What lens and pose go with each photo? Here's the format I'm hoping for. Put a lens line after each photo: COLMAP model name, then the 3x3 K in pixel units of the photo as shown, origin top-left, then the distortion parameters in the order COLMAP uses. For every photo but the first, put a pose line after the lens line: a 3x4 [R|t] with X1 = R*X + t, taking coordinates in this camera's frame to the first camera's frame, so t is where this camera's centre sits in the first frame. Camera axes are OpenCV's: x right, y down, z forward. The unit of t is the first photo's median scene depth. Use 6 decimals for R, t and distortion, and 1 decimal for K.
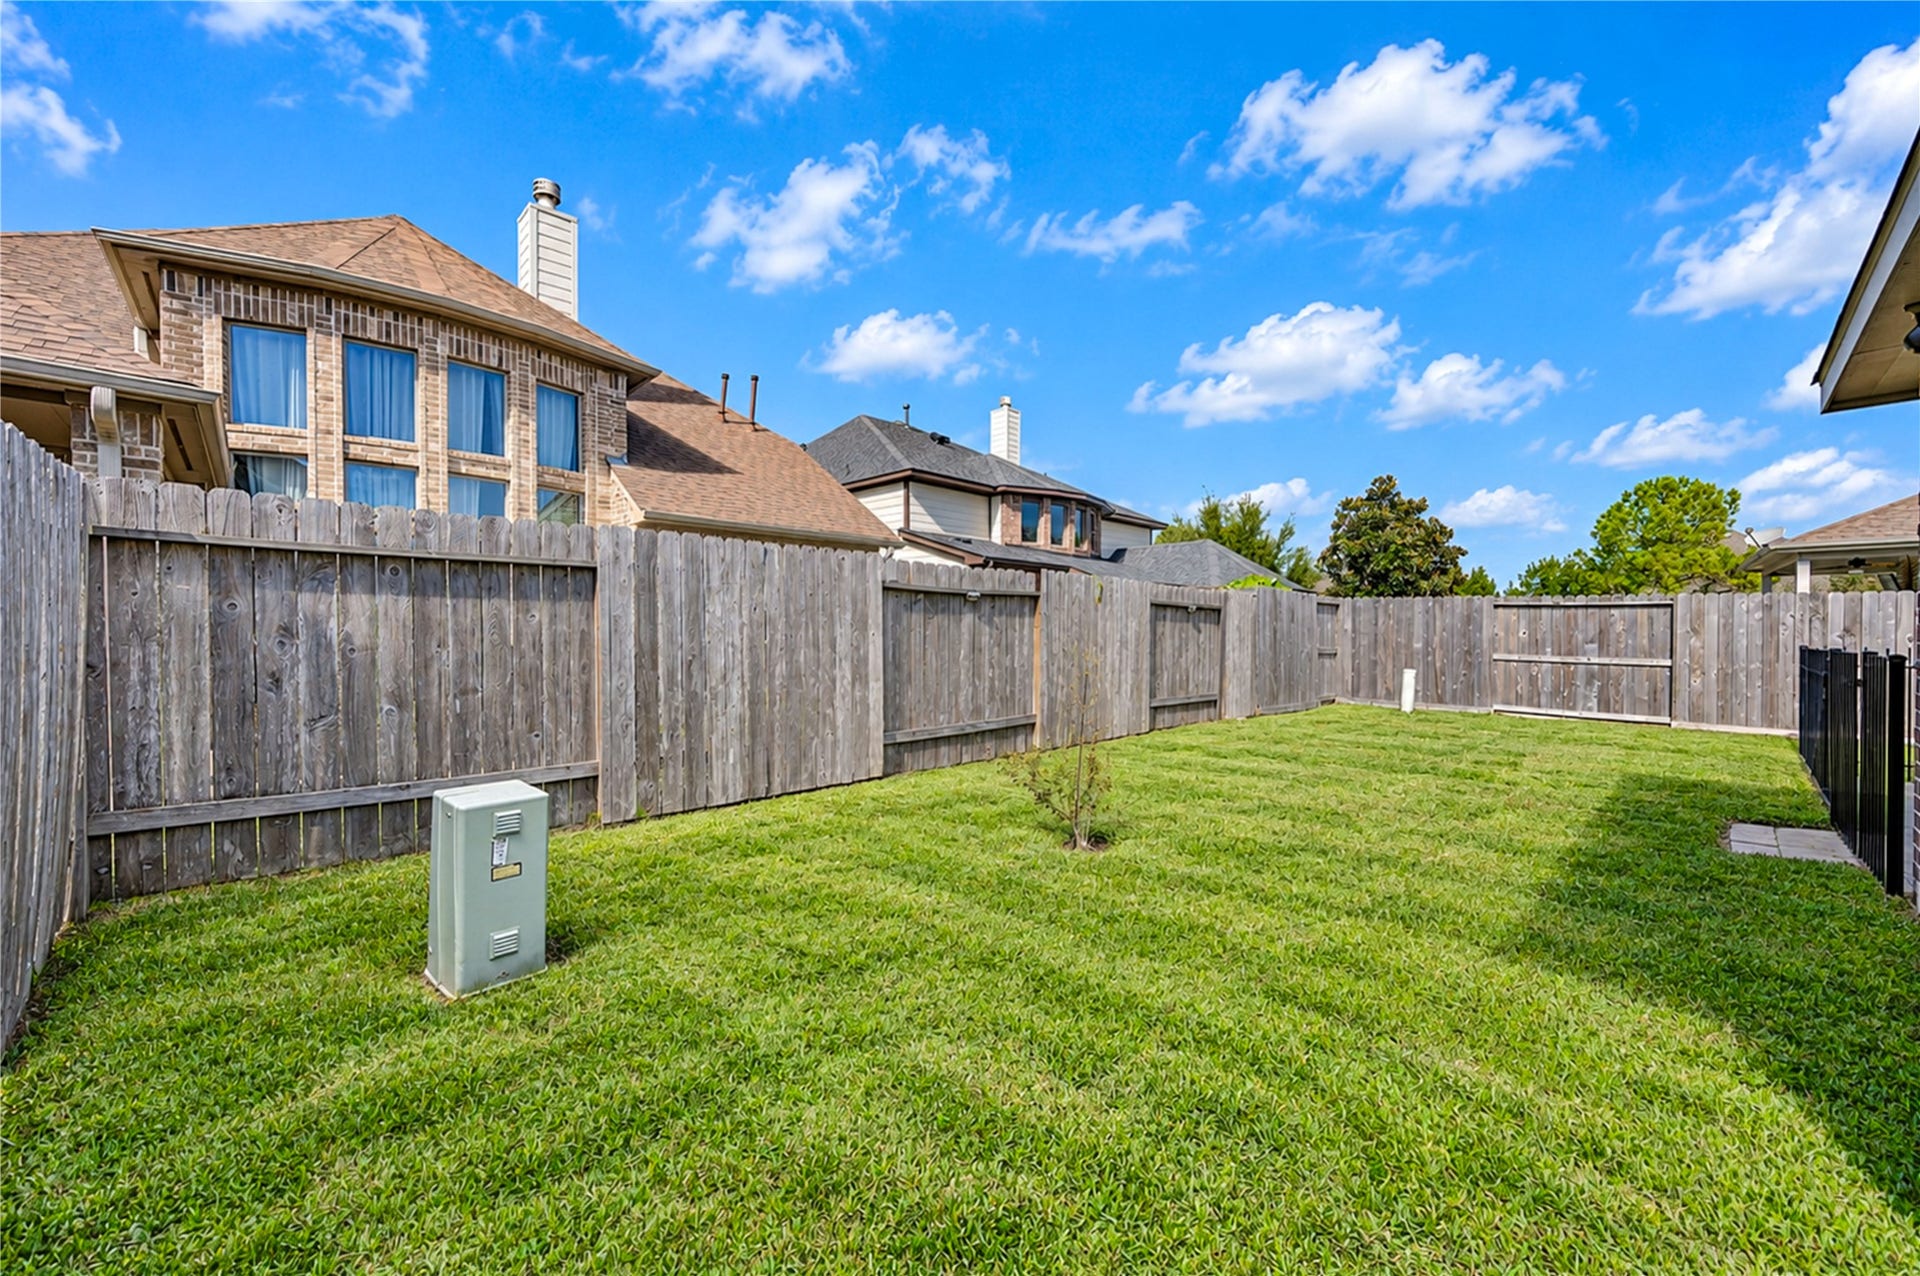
lens RADIAL K [[754.8, 0, 956.6], [0, 754.8, 641.3], [0, 0, 1]] dist [0.004392, -0.001249]
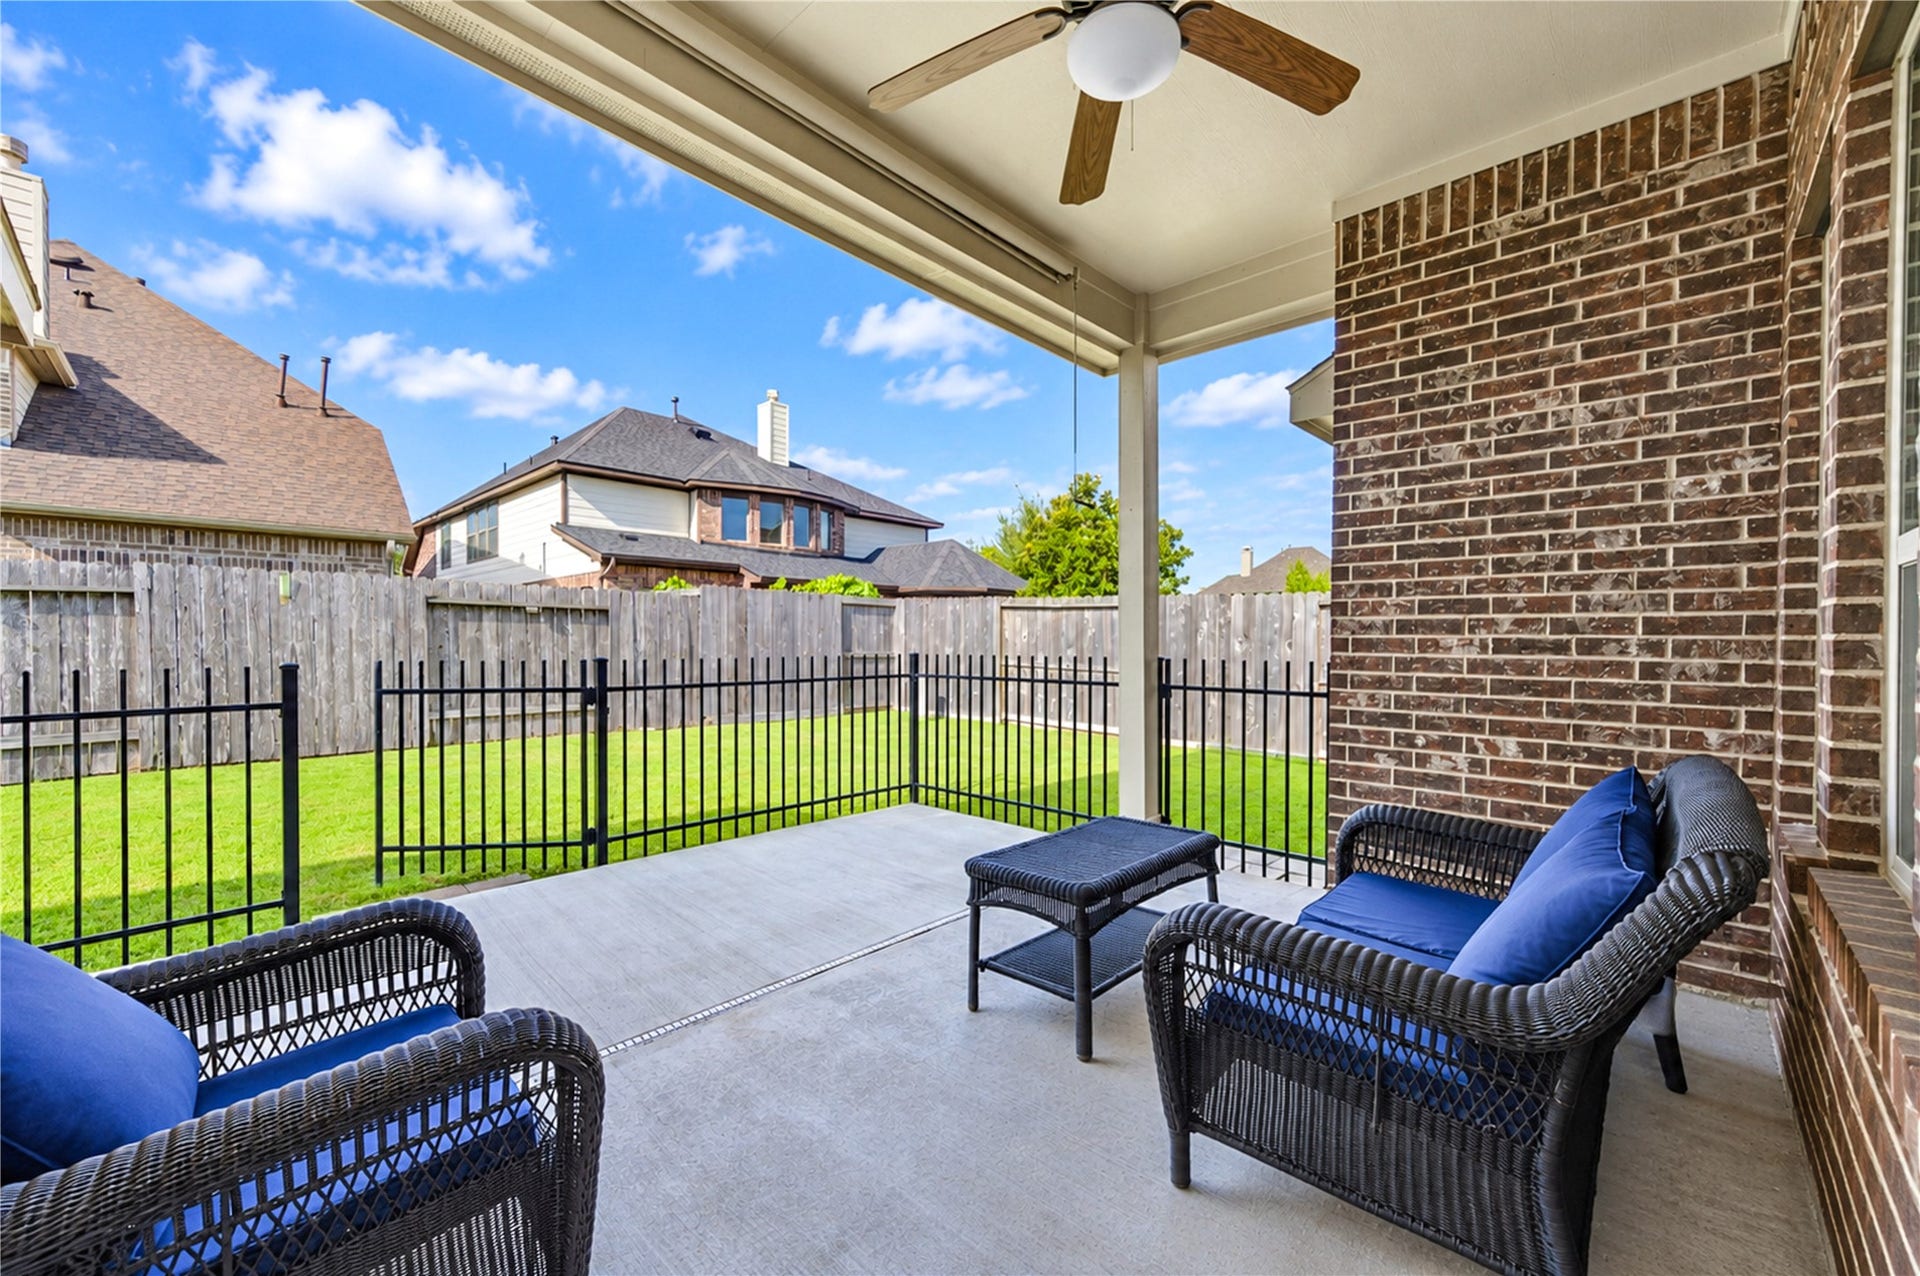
lens RADIAL K [[754.8, 0, 964.4], [0, 754.8, 639.6], [0, 0, 1]] dist [0.004392, -0.001249]
pose [[0.999396, 0.001910, 0.034697, 0.370303], [-0.001815, 0.999995, -0.002749, -0.002291], [-0.034702, 0.002685, 0.999394, 0.031704]]
